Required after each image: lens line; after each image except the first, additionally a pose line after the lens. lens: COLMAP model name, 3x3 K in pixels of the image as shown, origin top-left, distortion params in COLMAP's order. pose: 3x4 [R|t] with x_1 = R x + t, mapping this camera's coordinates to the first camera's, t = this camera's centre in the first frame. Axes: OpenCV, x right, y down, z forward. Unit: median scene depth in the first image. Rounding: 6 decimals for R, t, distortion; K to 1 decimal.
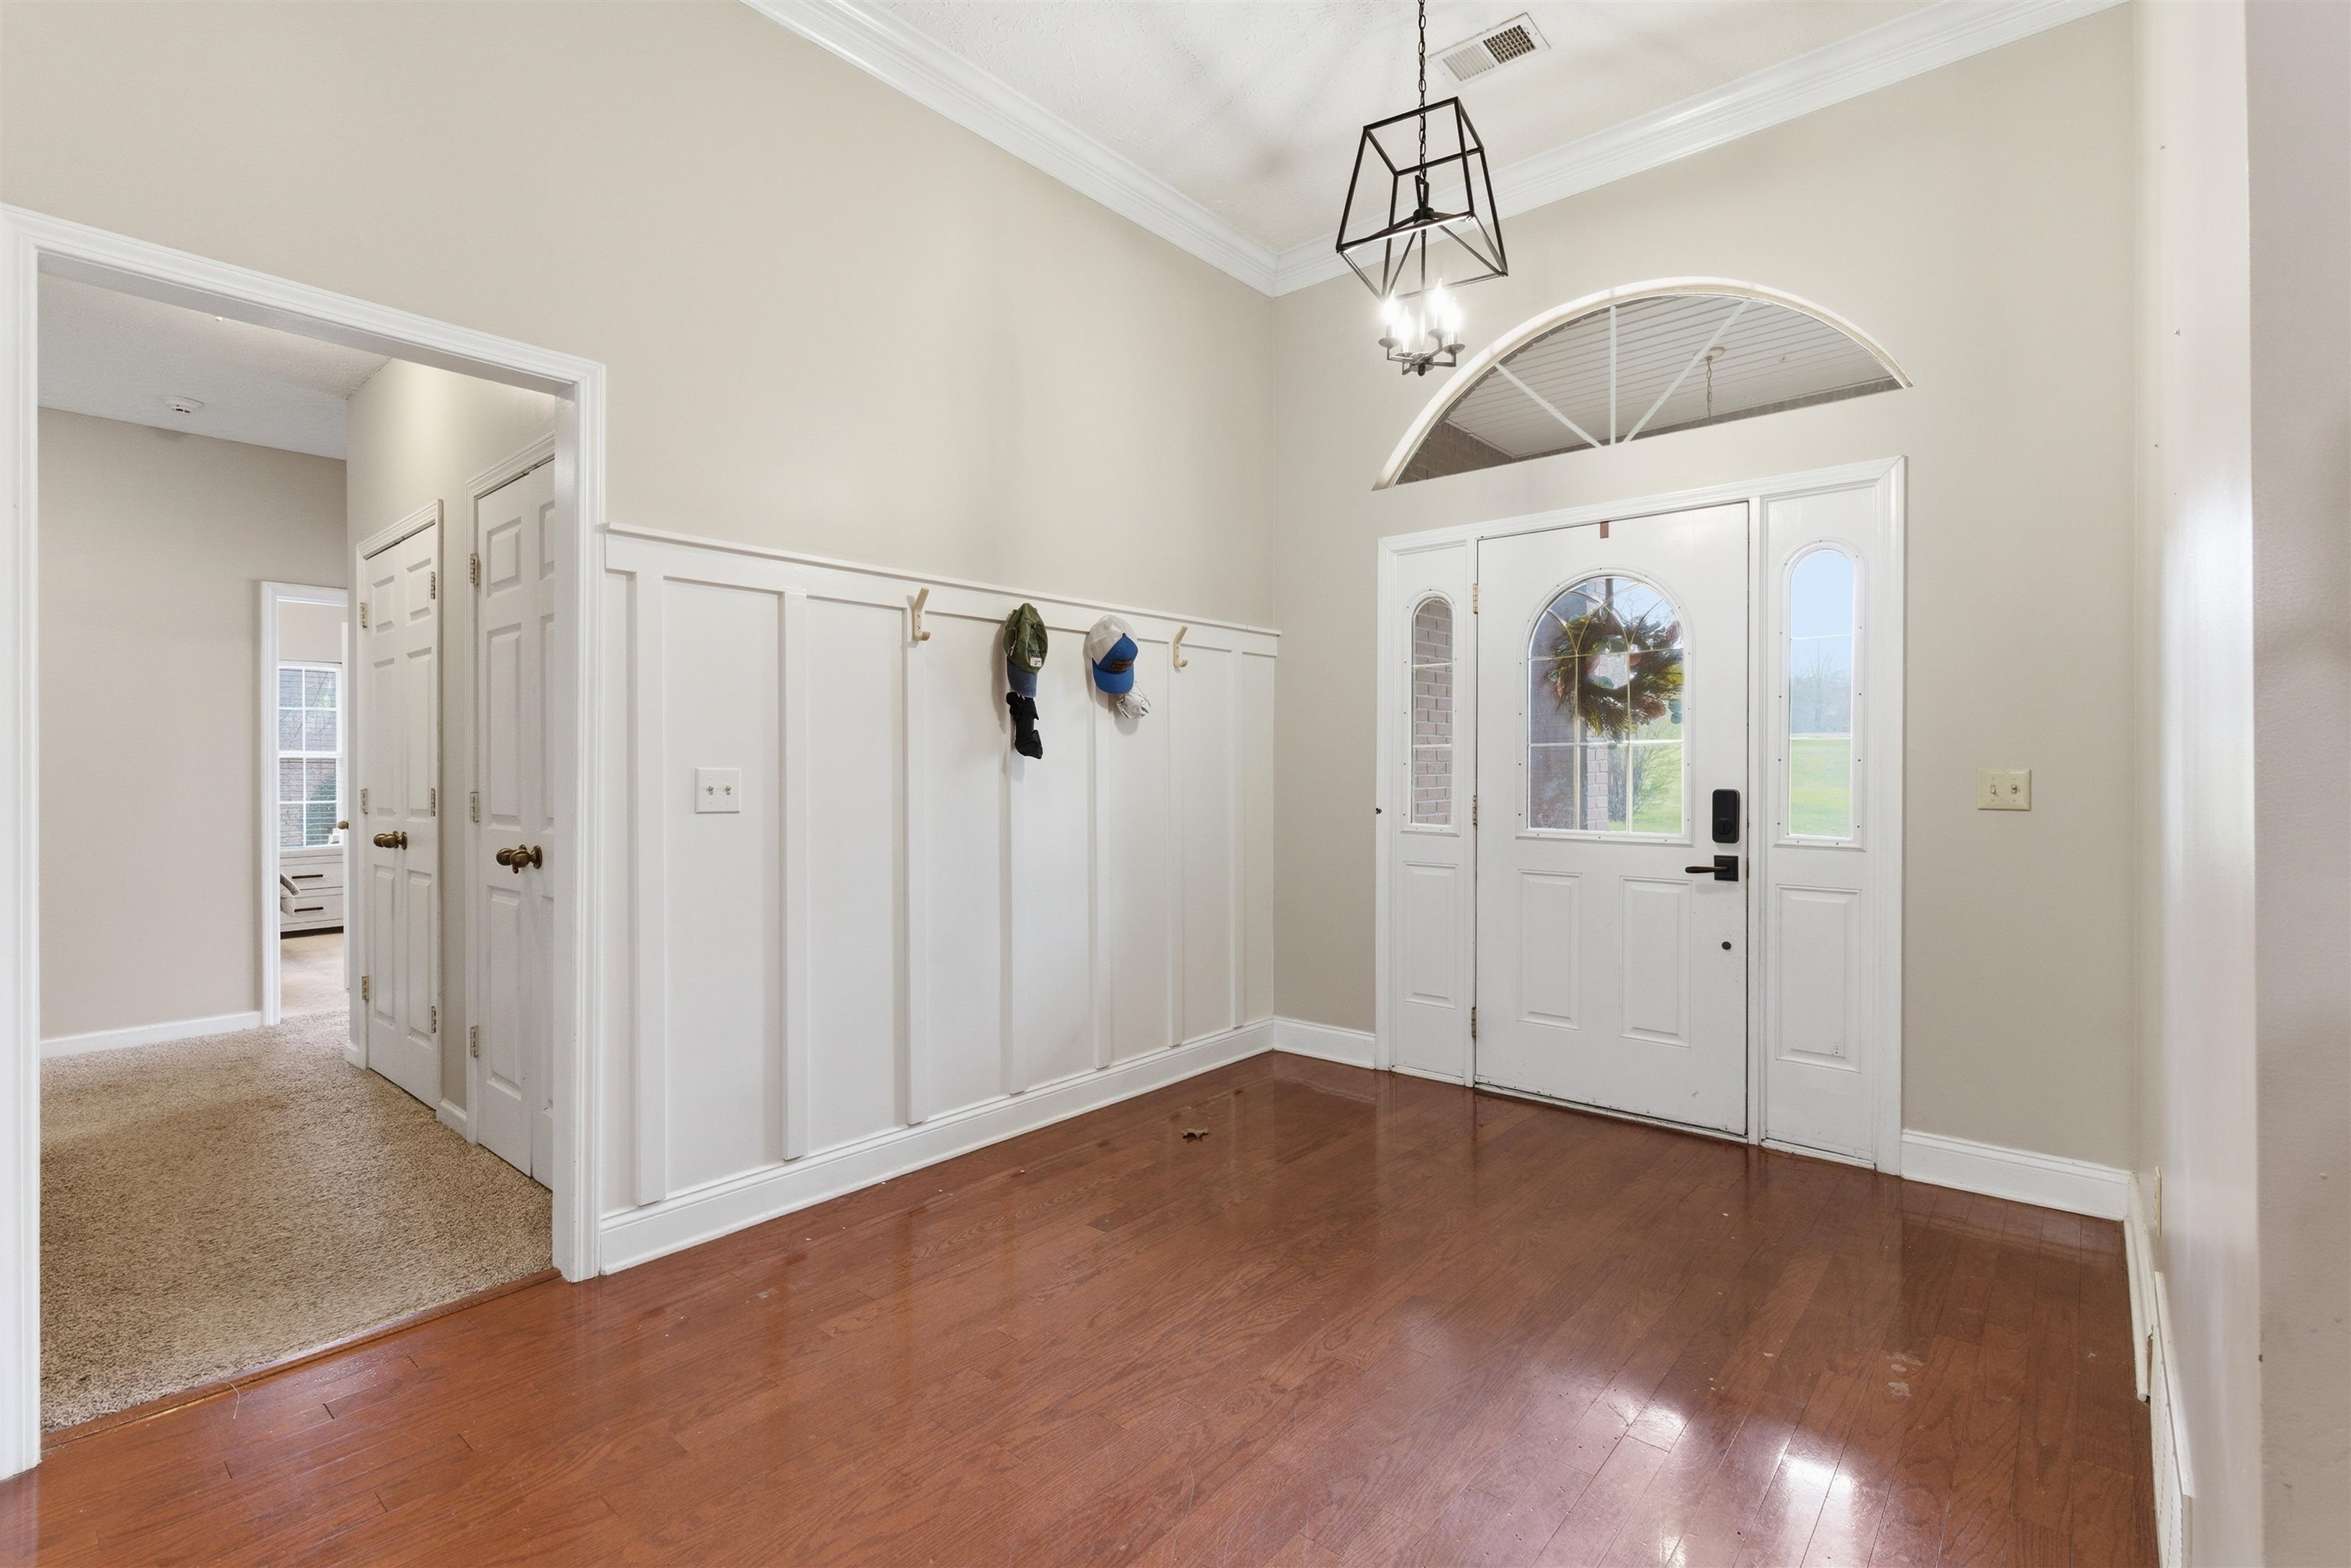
lens RADIAL K [[1073.8, 0, 1172.1], [0, 1073.8, 768.9], [0, 0, 1]] dist [-0.001032, 0.001755]
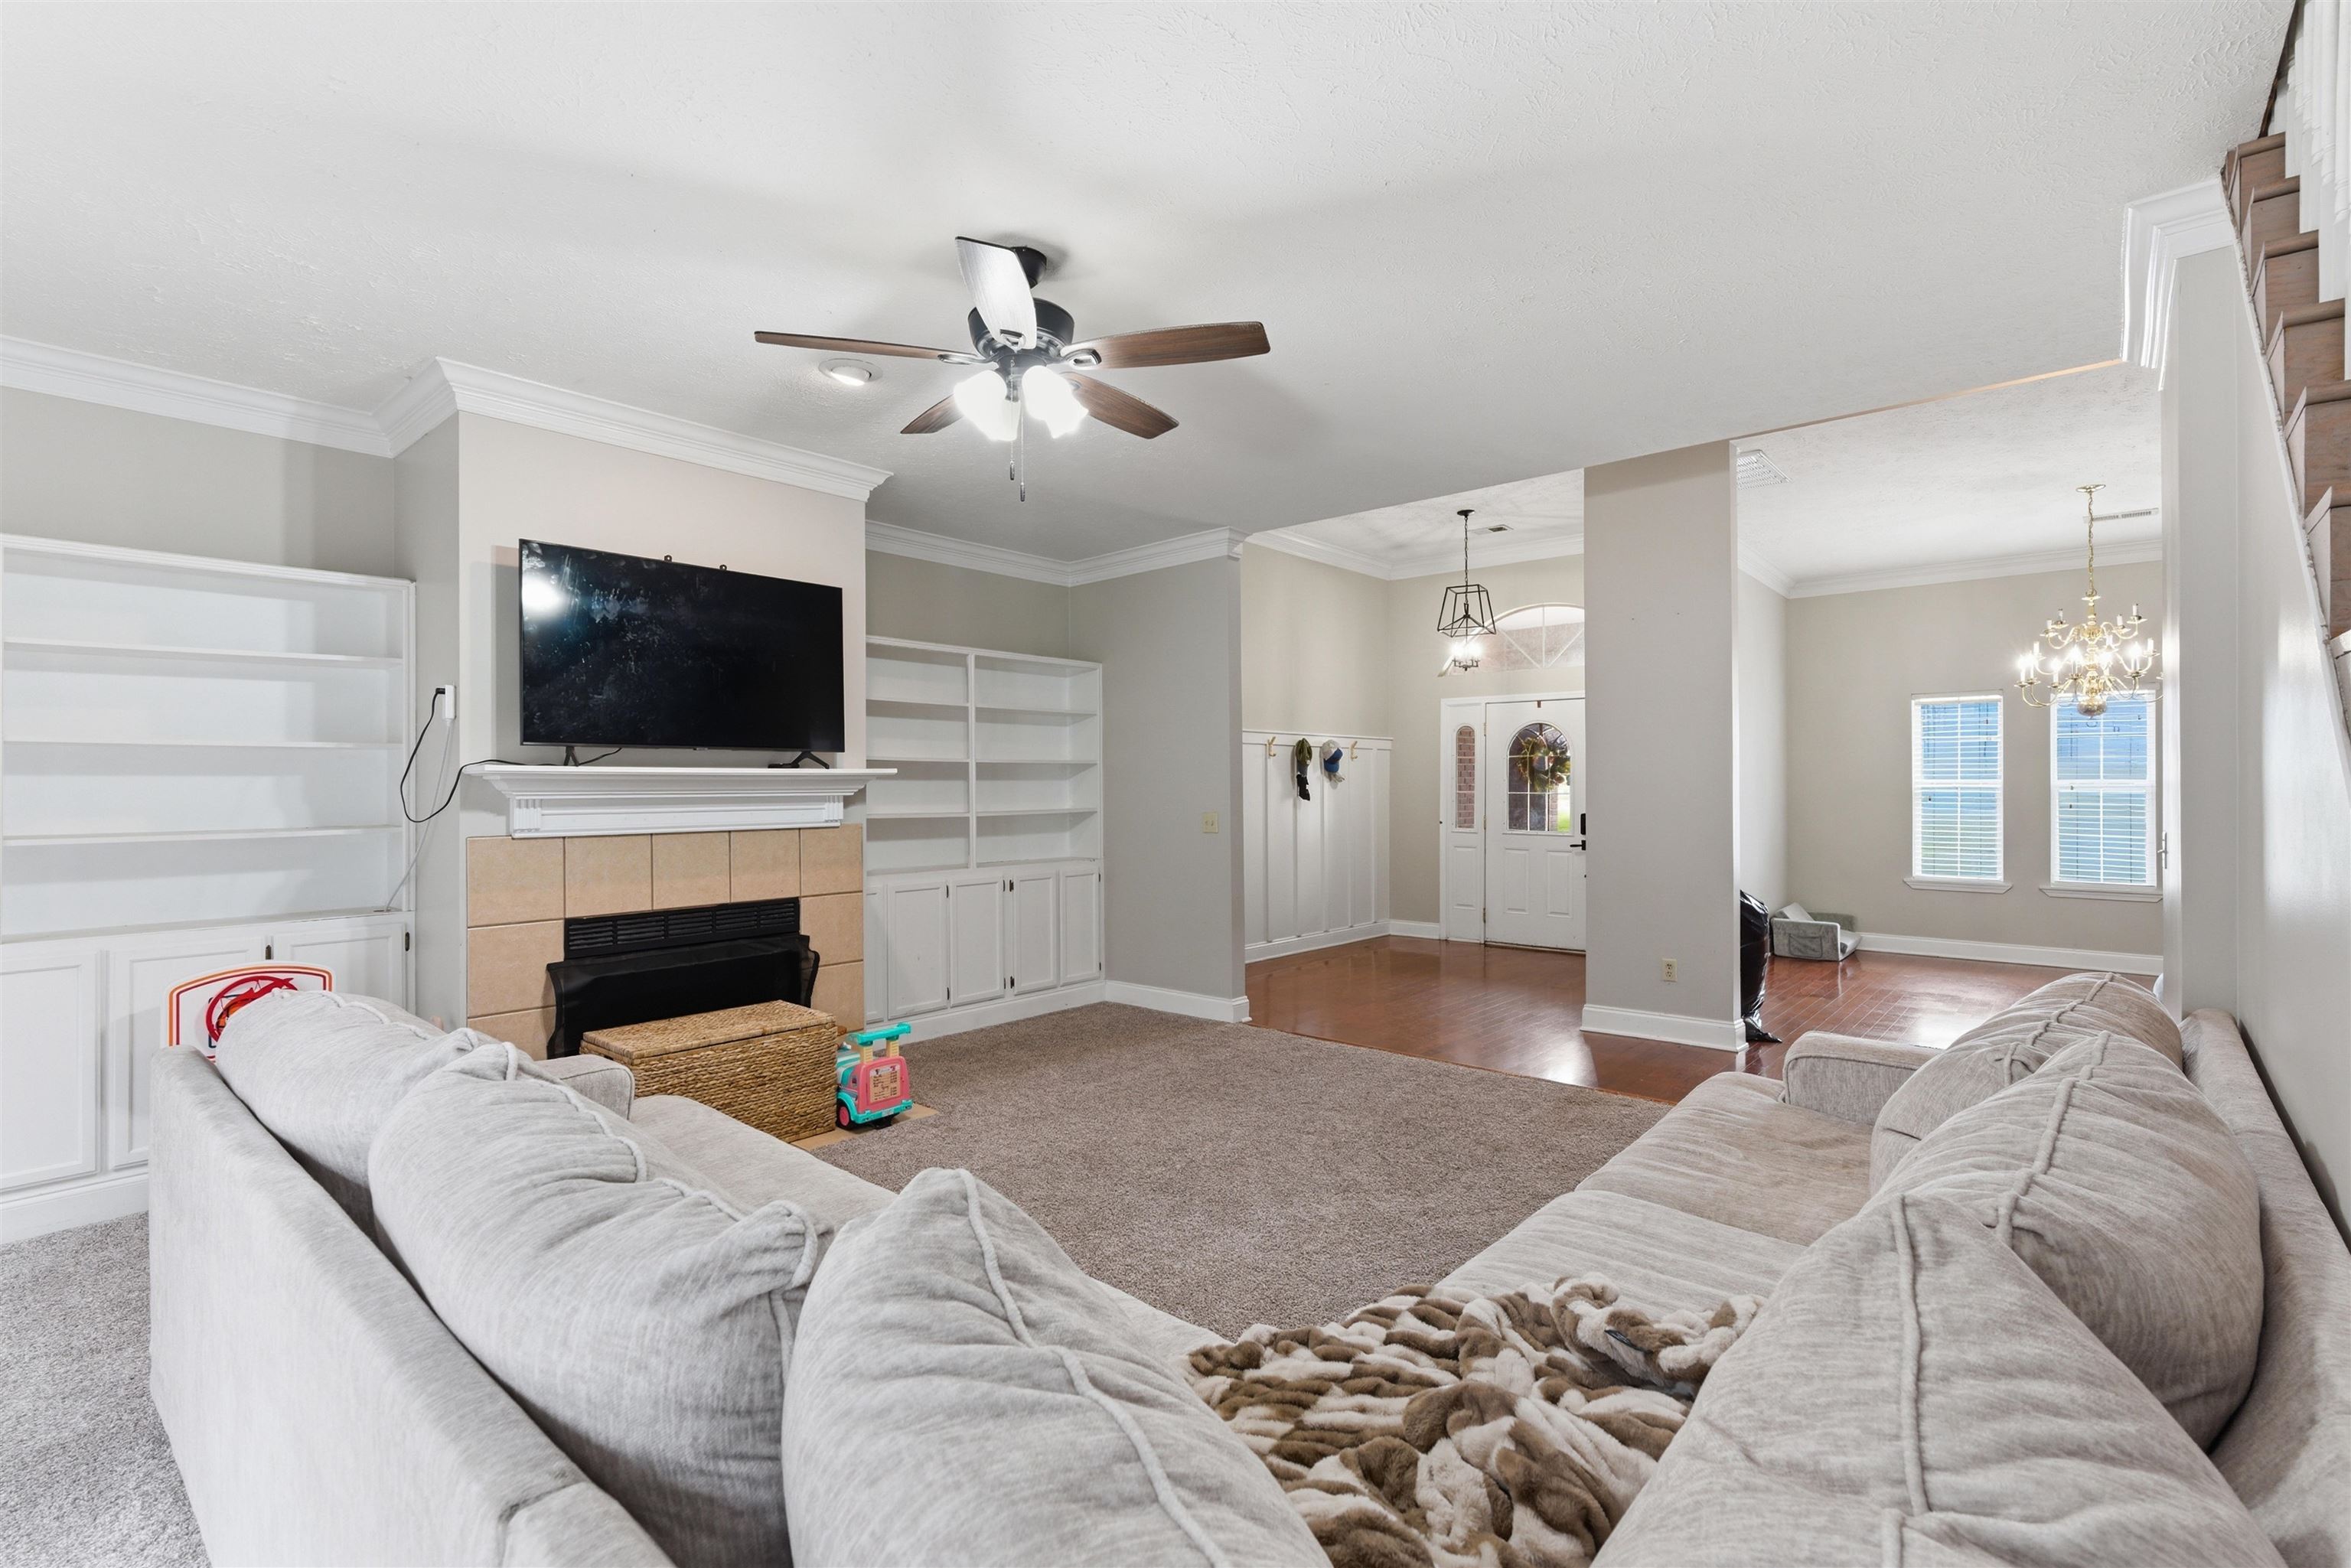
lens RADIAL K [[1073.8, 0, 1183.7], [0, 1073.8, 778.8], [0, 0, 1]] dist [-0.001032, 0.001755]
pose [[1.000000, 0.000250, 0.000641, -0.395449], [-0.000246, 0.999986, -0.005275, -0.044914], [-0.000643, 0.005275, 0.999986, -1.414912]]
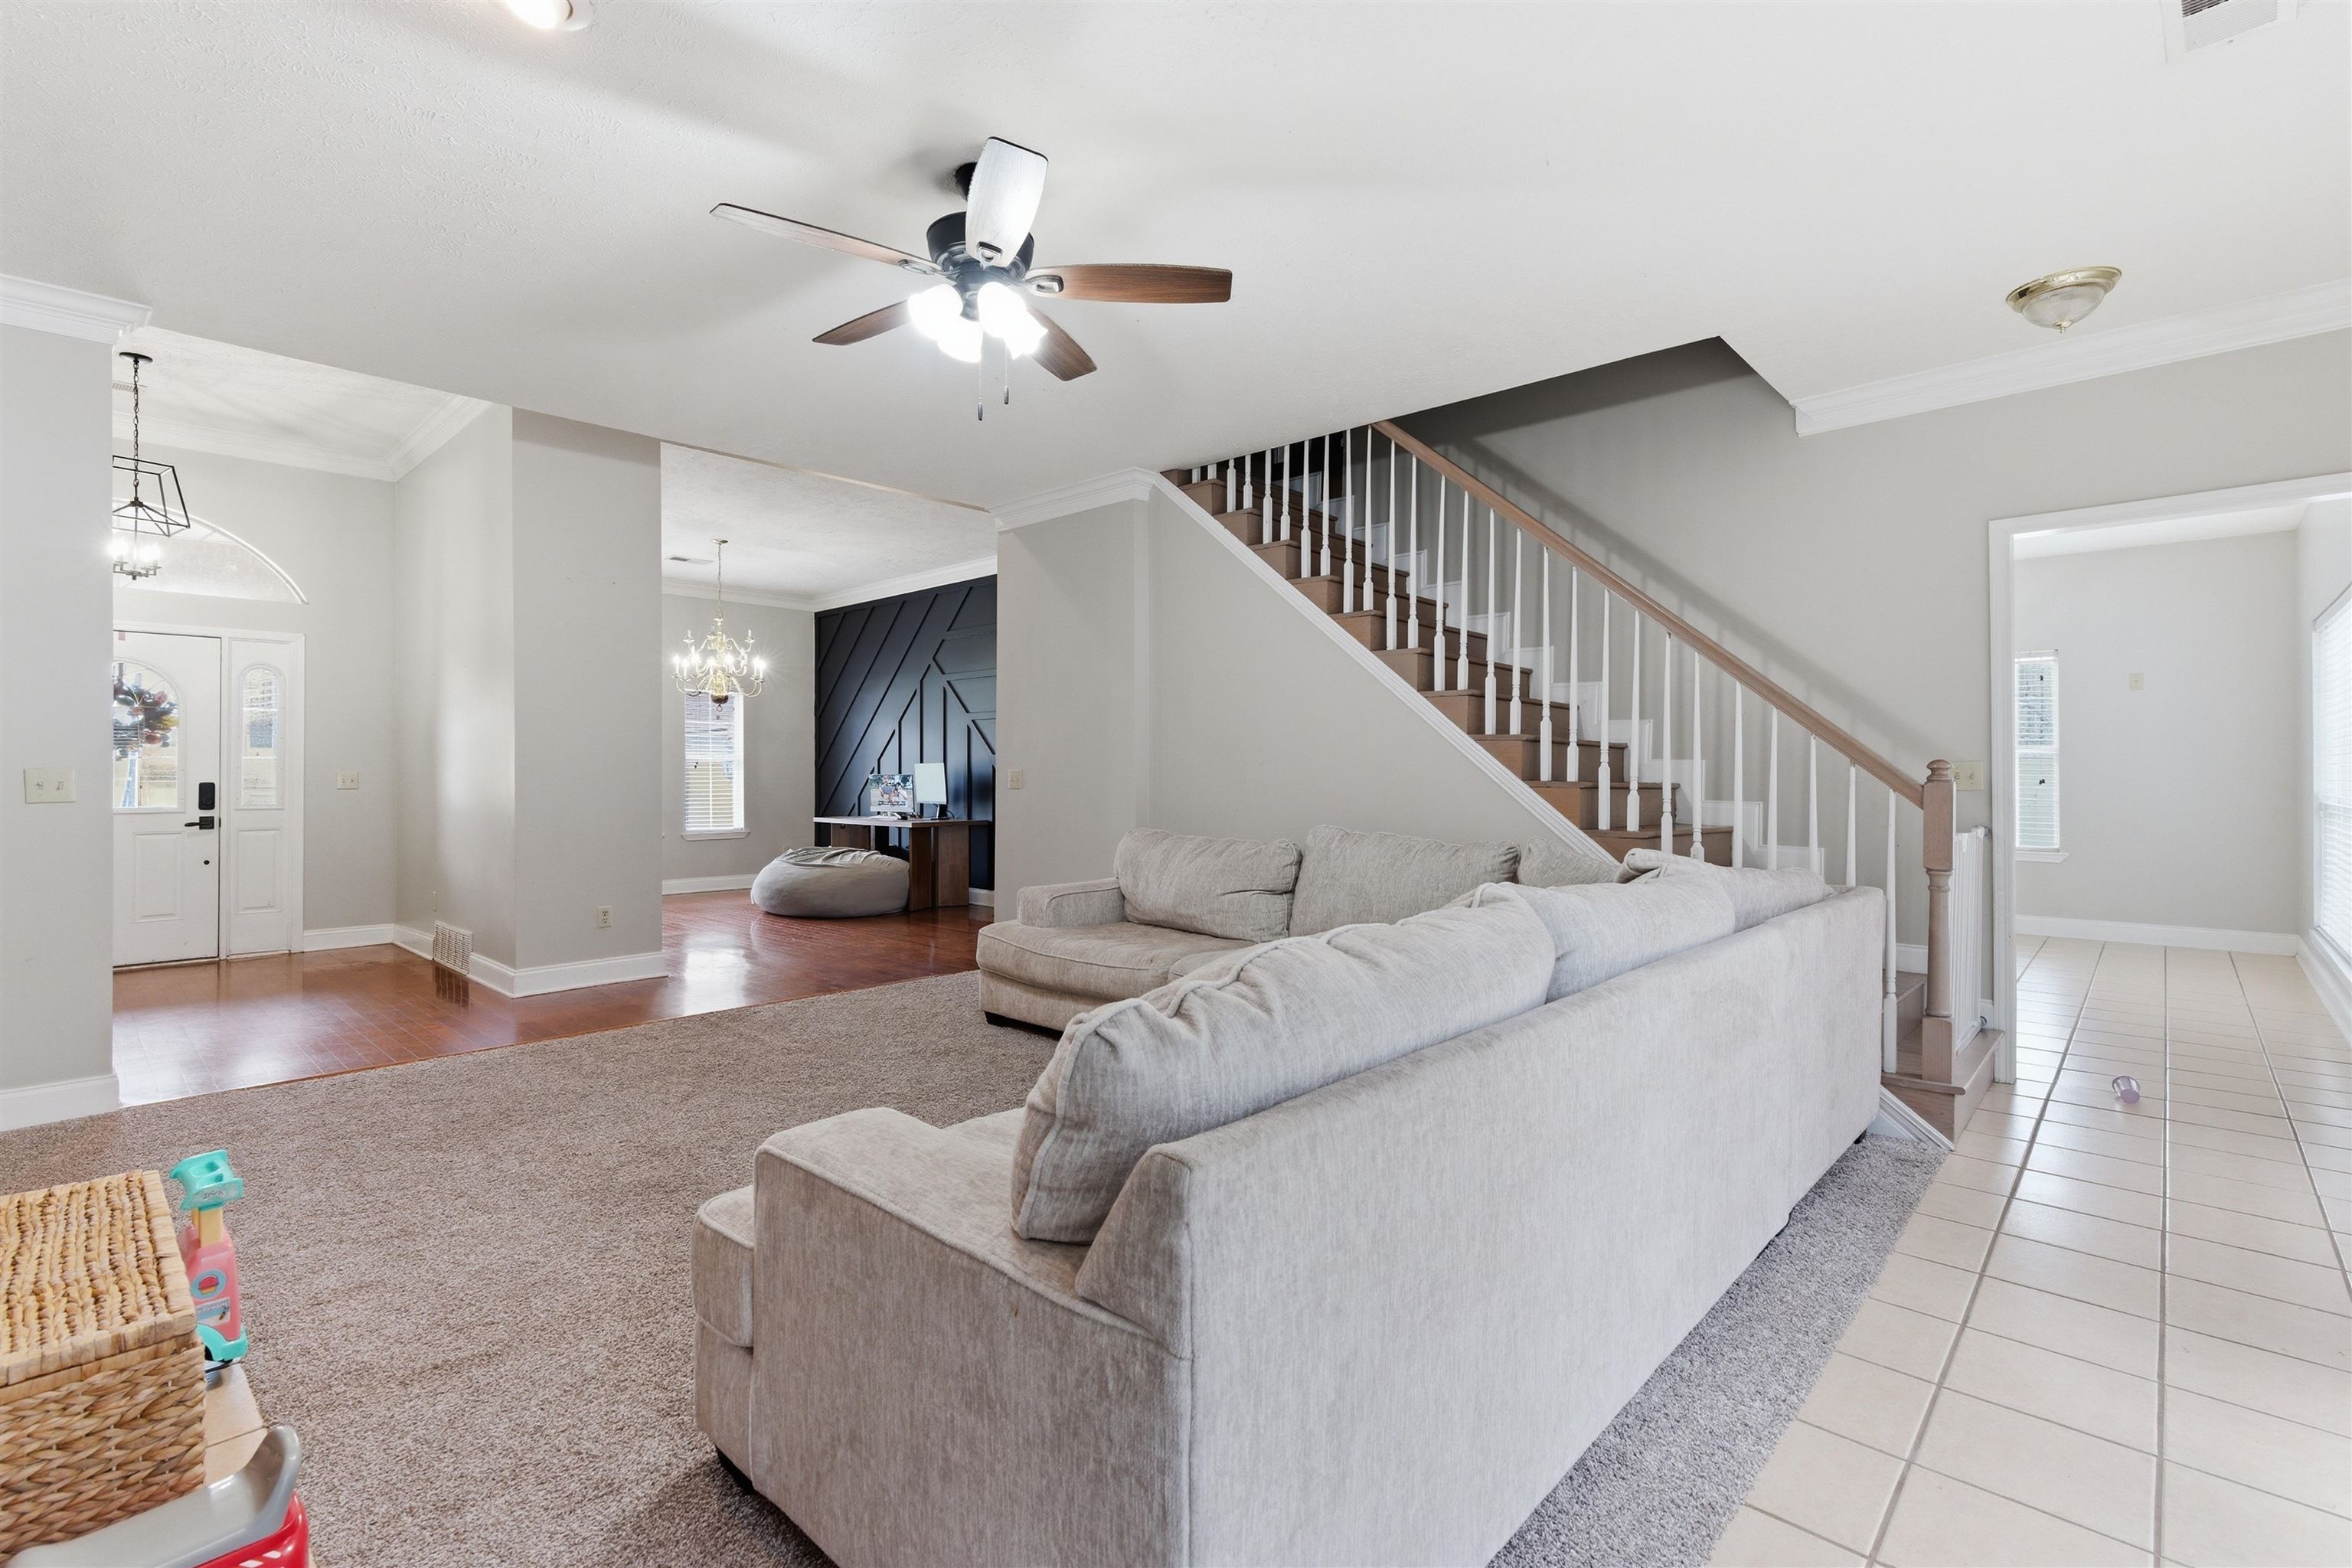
lens RADIAL K [[1074.3, 0, 1176.4], [0, 1074.3, 771.7], [0, 0, 1]] dist [-0.001032, 0.001755]
pose [[0.029735, 0.005221, 0.999544, -1.308081], [-0.000732, 0.999986, -0.005202, 0.007623], [-0.999558, -0.000577, 0.029738, -0.778653]]
